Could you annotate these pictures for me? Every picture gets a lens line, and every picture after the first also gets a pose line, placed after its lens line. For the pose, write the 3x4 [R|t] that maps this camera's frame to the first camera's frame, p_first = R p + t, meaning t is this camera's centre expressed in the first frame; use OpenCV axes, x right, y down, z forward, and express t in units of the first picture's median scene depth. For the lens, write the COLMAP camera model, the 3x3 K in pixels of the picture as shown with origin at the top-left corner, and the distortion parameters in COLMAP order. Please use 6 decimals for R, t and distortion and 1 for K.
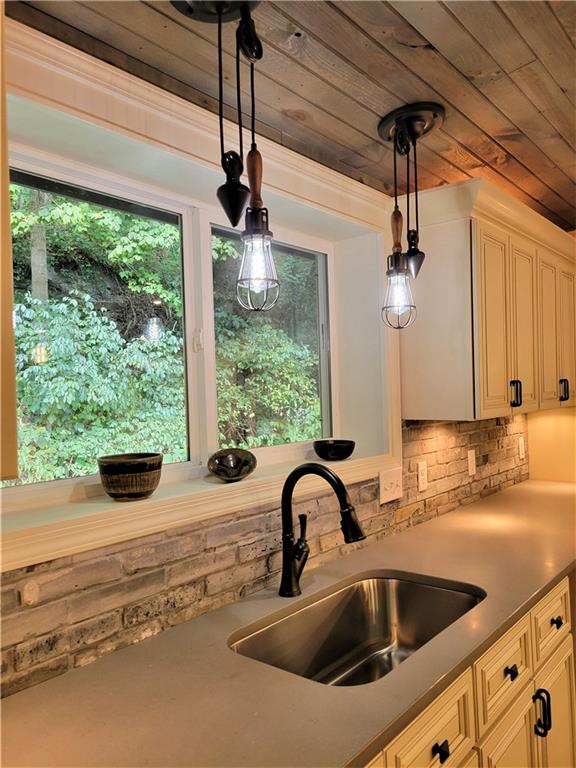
lens RADIAL K [[580.0, 0, 289.4], [0, 580.0, 393.1], [0, 0, 1]] dist [0.045258, -0.028727]
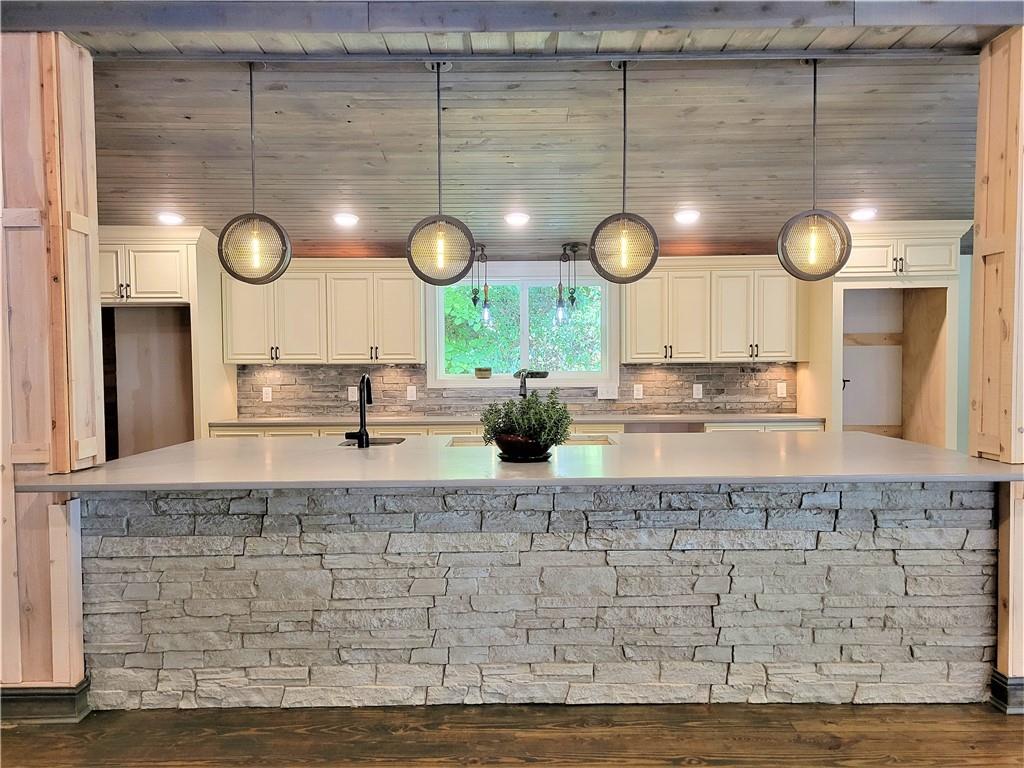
lens RADIAL K [[766.3, 0, 516.5], [0, 766.3, 387.0], [0, 0, 1]] dist [0.036117, -0.011941]
pose [[0.640793, 0.053304, -0.765861, 2.778126], [-0.014697, 0.998256, 0.057182, -0.029378], [0.767573, -0.025386, 0.640459, -1.453820]]
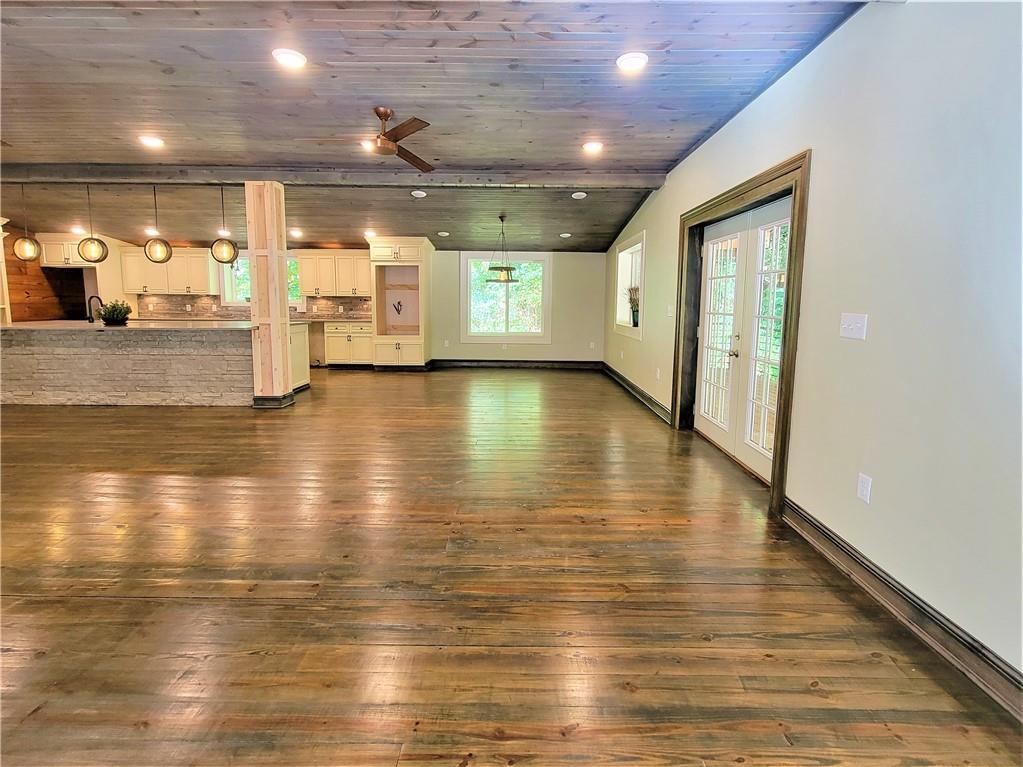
lens RADIAL K [[466.0, 0, 516.6], [0, 466.0, 349.8], [0, 0, 1]] dist [0.002573, -0.000360]
pose [[0.634497, 0.117016, -0.764016, 5.645646], [-0.030784, 0.991515, 0.126294, -0.072397], [0.772312, -0.056614, 0.632716, -0.166577]]
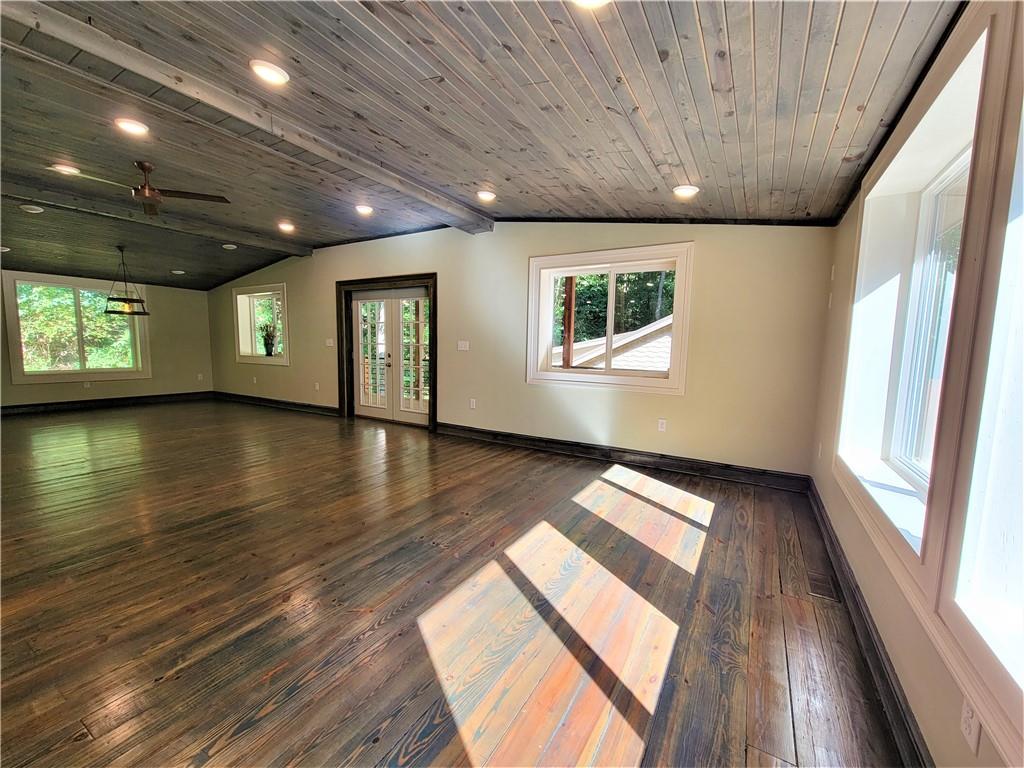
lens RADIAL K [[416.7, 0, 516.6], [0, 416.7, 390.6], [0, 0, 1]] dist [0.008637, -0.006710]
pose [[0.985168, 0.029681, 0.169009, 5.124279], [-0.046864, 0.994022, 0.098606, 0.003773], [-0.165072, -0.105063, 0.980670, -1.752063]]
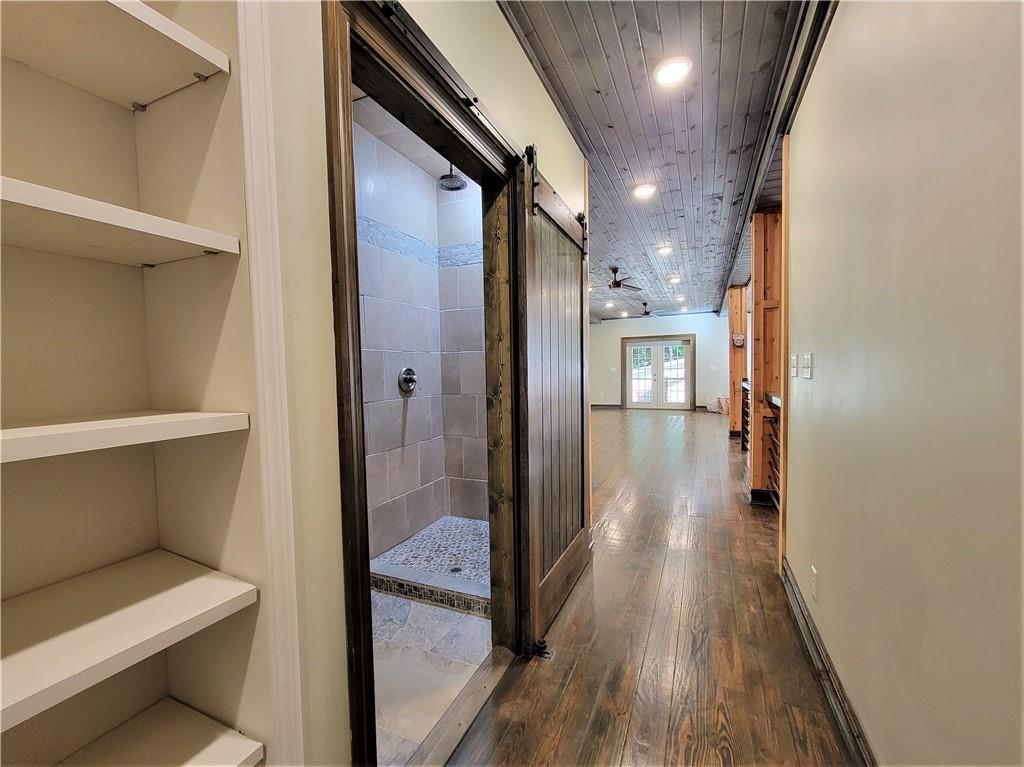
lens RADIAL K [[416.7, 0, 516.6], [0, 416.7, 390.1], [0, 0, 1]] dist [0.008637, -0.006710]
pose [[0.963409, -0.003260, 0.268014, 0.521882], [-0.007445, 0.999215, 0.038916, 0.110912], [-0.267931, -0.039488, 0.962629, -4.119444]]
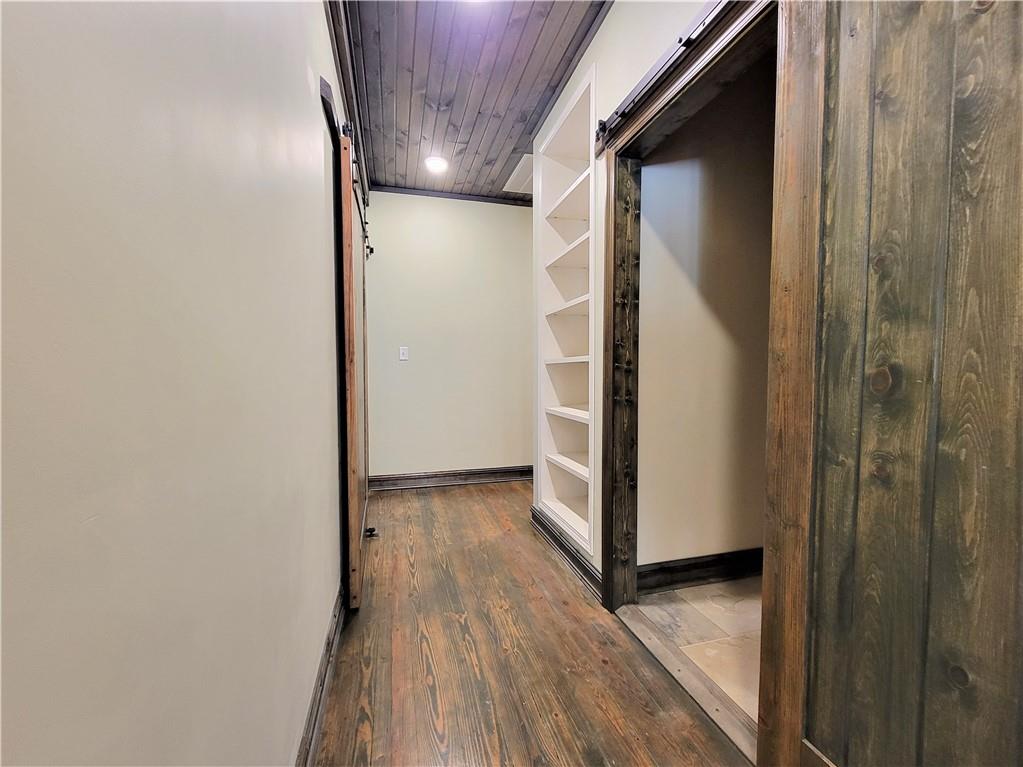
lens RADIAL K [[416.2, 0, 516.1], [0, 416.2, 390.1], [0, 0, 1]] dist [0.008637, -0.006710]
pose [[-0.555520, 0.066867, -0.828810, 1.459564], [0.019052, 0.997523, 0.067708, 0.165564], [0.831285, 0.021823, -0.555418, -3.163570]]
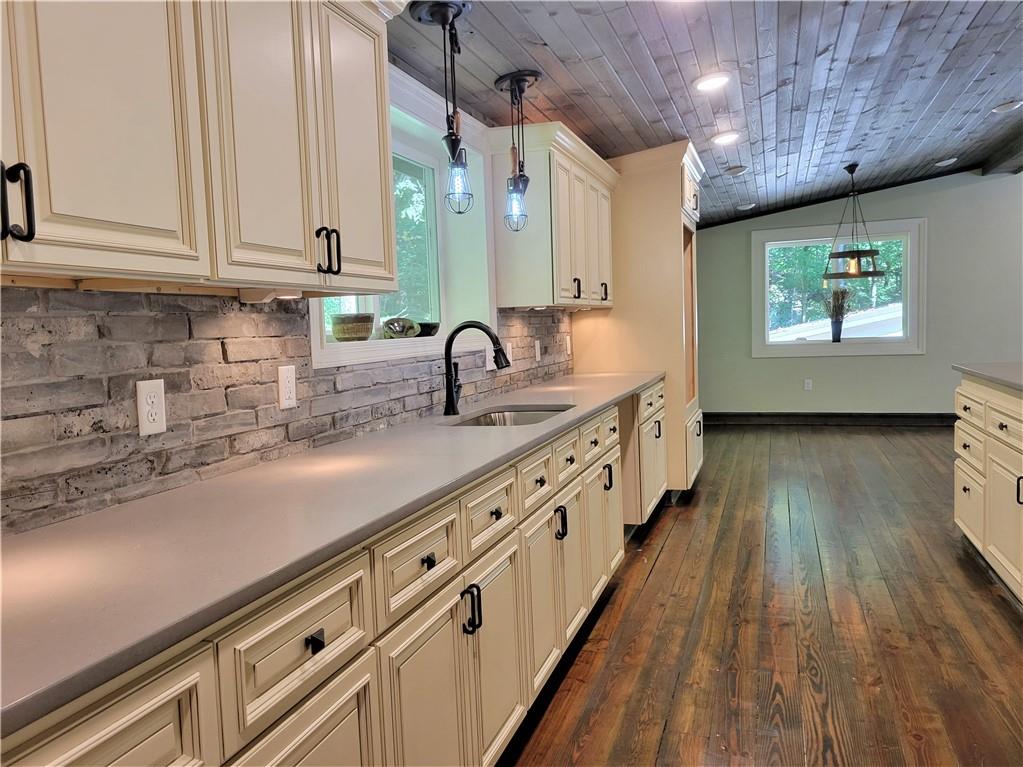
lens RADIAL K [[772.6, 0, 511.5], [0, 772.6, 383.5], [0, 0, 1]] dist [0.045258, -0.028727]
pose [[0.933328, -0.030760, 0.357705, -0.499738], [0.009382, 0.998072, 0.061349, 0.141072], [-0.358903, -0.053903, 0.931817, -0.762053]]
